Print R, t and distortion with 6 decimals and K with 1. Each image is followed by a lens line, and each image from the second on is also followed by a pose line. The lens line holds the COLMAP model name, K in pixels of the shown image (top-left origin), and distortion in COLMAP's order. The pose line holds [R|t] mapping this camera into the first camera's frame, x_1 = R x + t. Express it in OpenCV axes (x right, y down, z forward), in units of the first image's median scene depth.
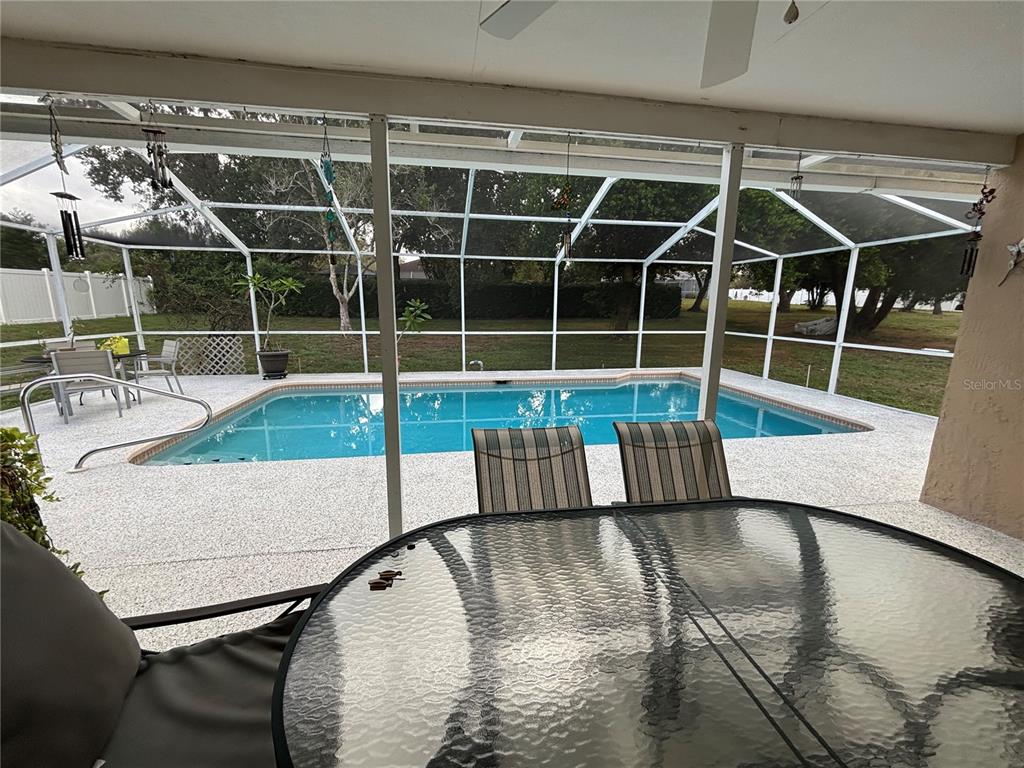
lens RADIAL K [[415.1, 0, 512.2], [0, 415.1, 377.8], [0, 0, 1]] dist [-0.000310, 0.001303]
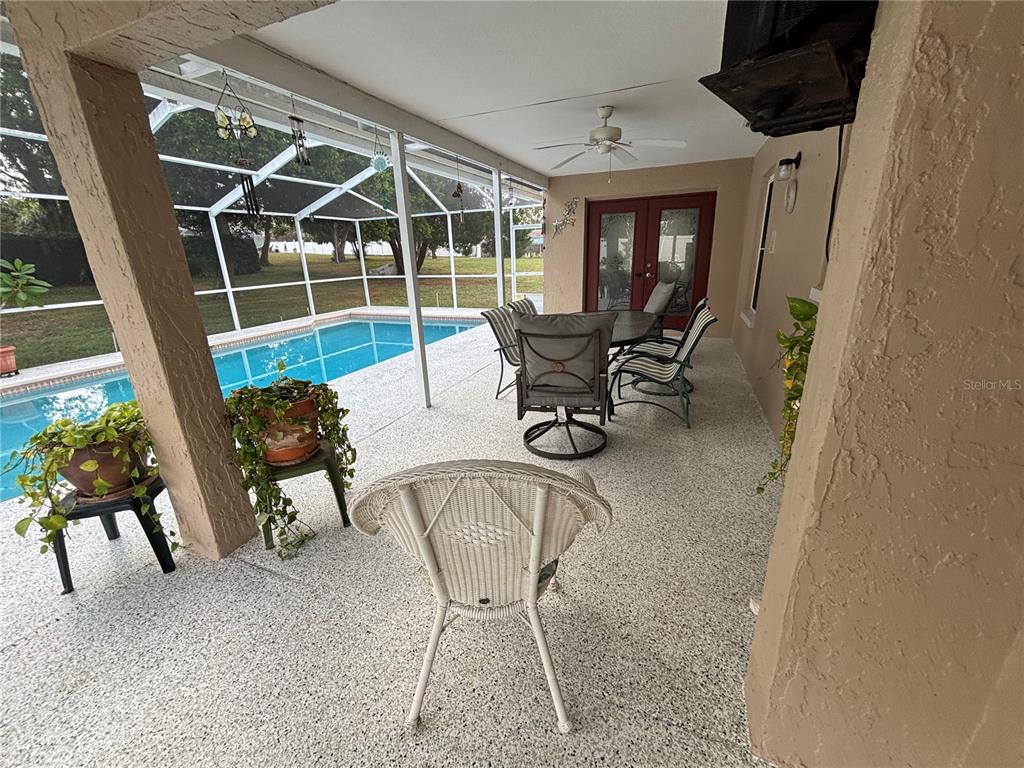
lens RADIAL K [[415.1, 0, 510.0], [0, 415.1, 381.3], [0, 0, 1]] dist [-0.000310, 0.001303]
pose [[0.533975, -0.277787, 0.798564, -0.374917], [0.183879, 0.960035, 0.211003, 0.008181], [-0.825263, 0.034169, 0.563714, -0.053740]]
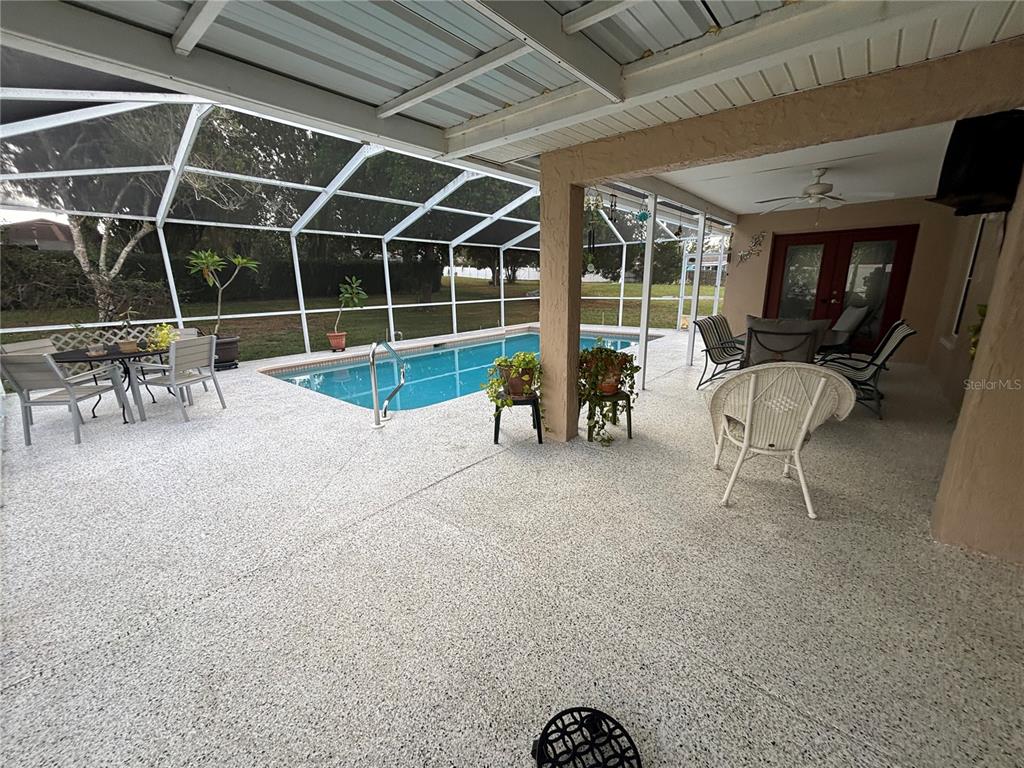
lens RADIAL K [[415.1, 0, 511.8], [0, 415.1, 381.9], [0, 0, 1]] dist [-0.000310, 0.001303]
pose [[0.762994, -0.171805, 0.623156, -0.590528], [0.132199, 0.985130, 0.109737, 0.010800], [-0.632743, -0.001347, 0.774360, -0.071633]]
